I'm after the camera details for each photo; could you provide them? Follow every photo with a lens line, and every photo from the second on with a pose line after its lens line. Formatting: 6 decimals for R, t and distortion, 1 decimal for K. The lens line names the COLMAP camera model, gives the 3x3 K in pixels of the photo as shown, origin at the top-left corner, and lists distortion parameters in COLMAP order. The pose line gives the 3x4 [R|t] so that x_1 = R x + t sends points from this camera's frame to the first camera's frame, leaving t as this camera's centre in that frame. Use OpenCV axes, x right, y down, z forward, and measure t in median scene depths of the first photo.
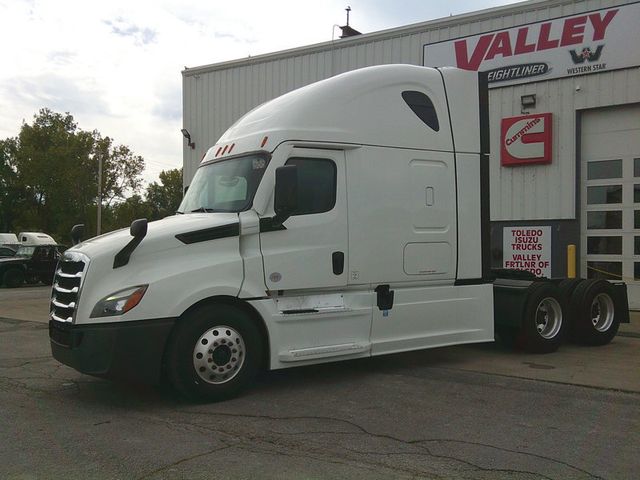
lens RADIAL K [[660.9, 0, 320.0], [0, 660.9, 240.0], [0, 0, 1]] dist [0.011090, -0.002245]
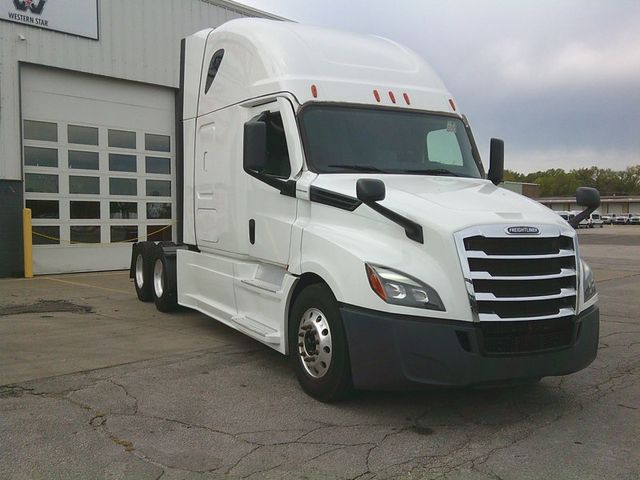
lens RADIAL K [[653.0, 0, 302.6], [0, 653.0, 241.6], [0, 0, 1]] dist [0.109298, -0.182254]
pose [[0.122214, -0.039617, 0.991713, -0.470992], [-0.021435, 0.998865, 0.042544, 0.005579], [-0.992272, -0.026456, 0.121226, 0.479503]]
